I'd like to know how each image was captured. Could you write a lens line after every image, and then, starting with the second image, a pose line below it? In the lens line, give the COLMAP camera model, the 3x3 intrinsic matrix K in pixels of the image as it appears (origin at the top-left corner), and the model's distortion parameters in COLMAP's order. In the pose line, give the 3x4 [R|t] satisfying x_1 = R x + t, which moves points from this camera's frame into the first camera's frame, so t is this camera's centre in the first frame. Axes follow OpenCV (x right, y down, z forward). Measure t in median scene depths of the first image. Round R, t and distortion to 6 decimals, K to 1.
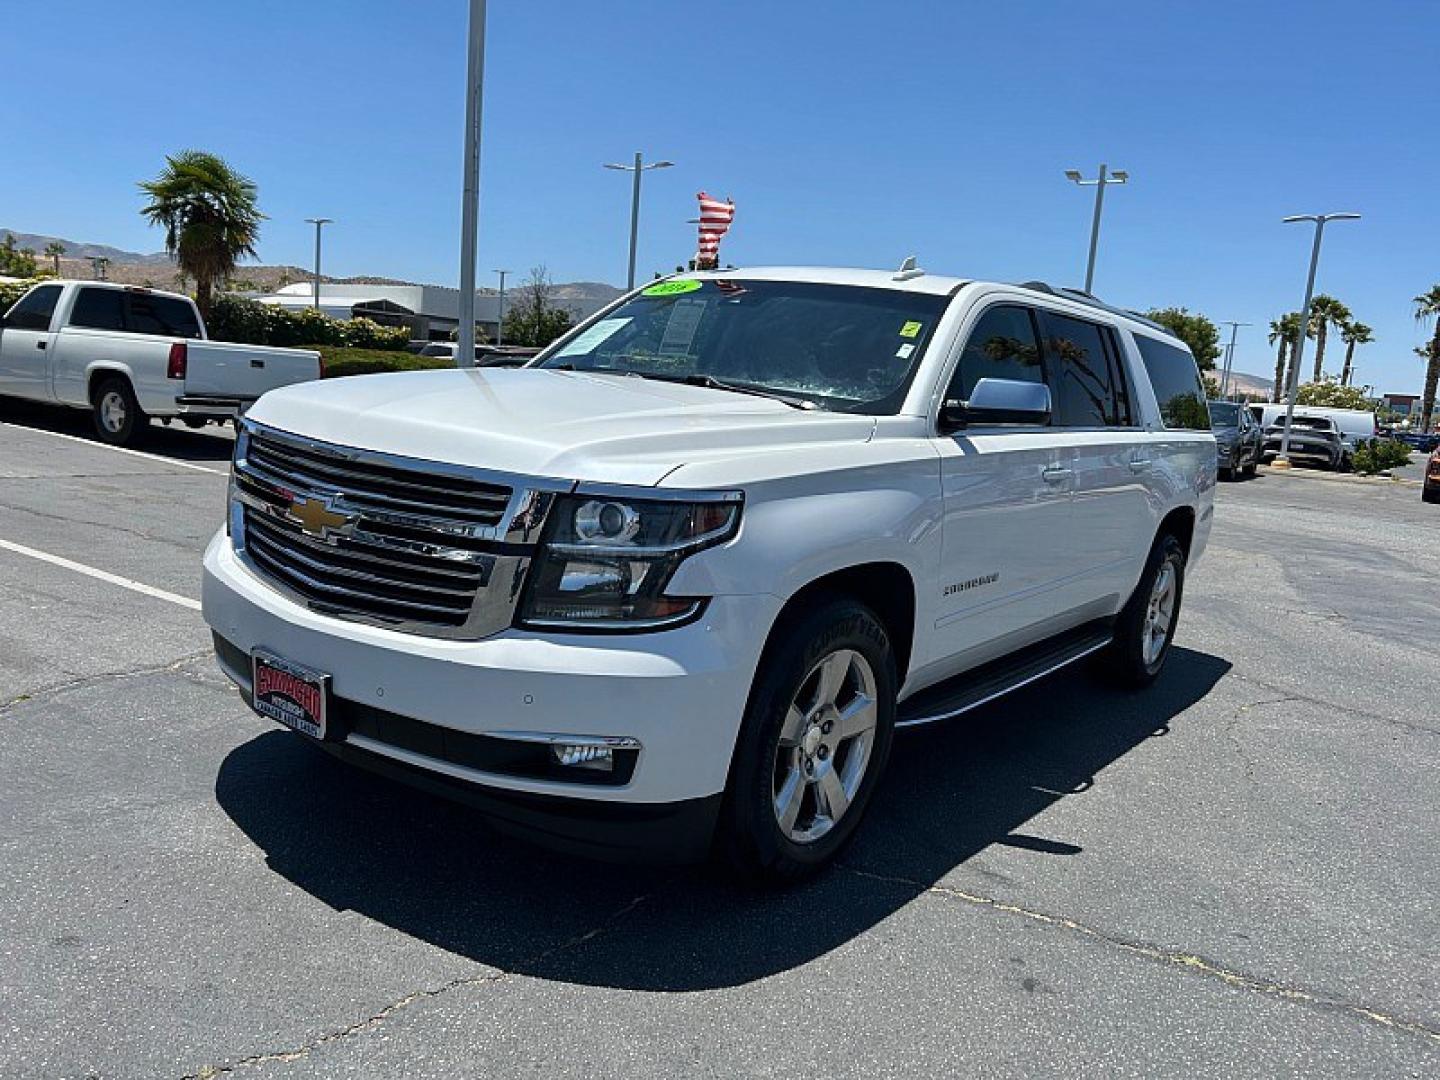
lens RADIAL K [[1064.4, 0, 779.8], [0, 1064.4, 543.7], [0, 0, 1]] dist [0.012096, 0.002458]
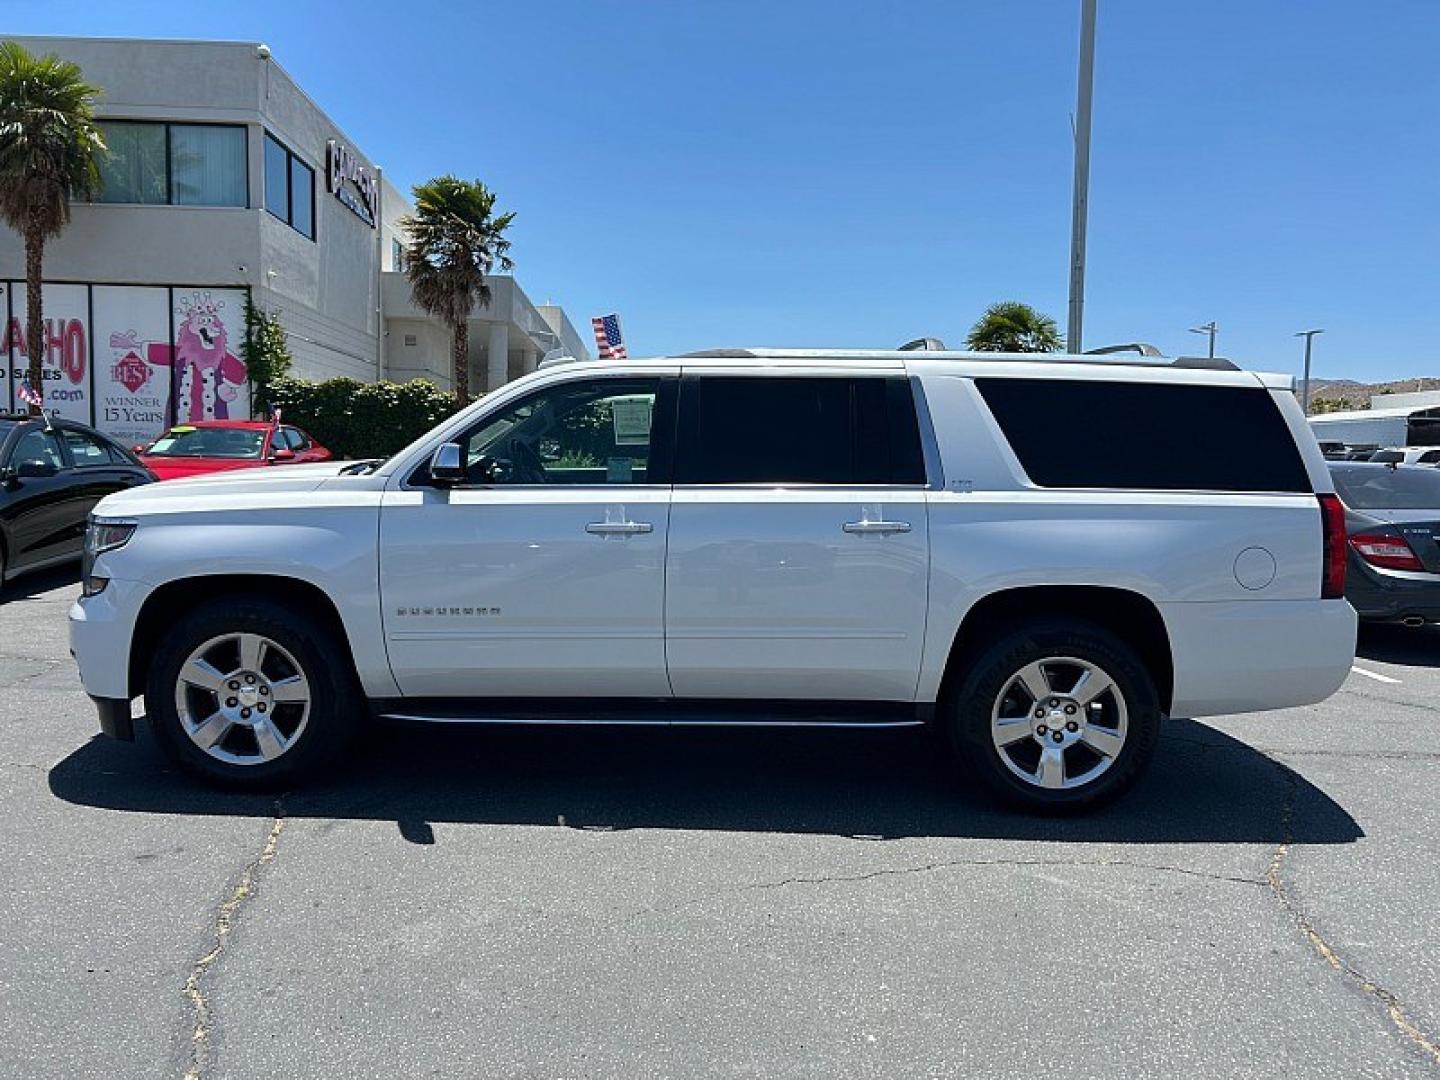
lens RADIAL K [[1061.4, 0, 694.4], [0, 1061.4, 540.5], [0, 0, 1]] dist [-0.004953, -0.001685]
pose [[0.611285, 0.001073, -0.791410, 1.365668], [-0.089047, 0.993742, -0.067433, 0.014864], [0.786385, 0.111693, 0.607555, 0.501647]]
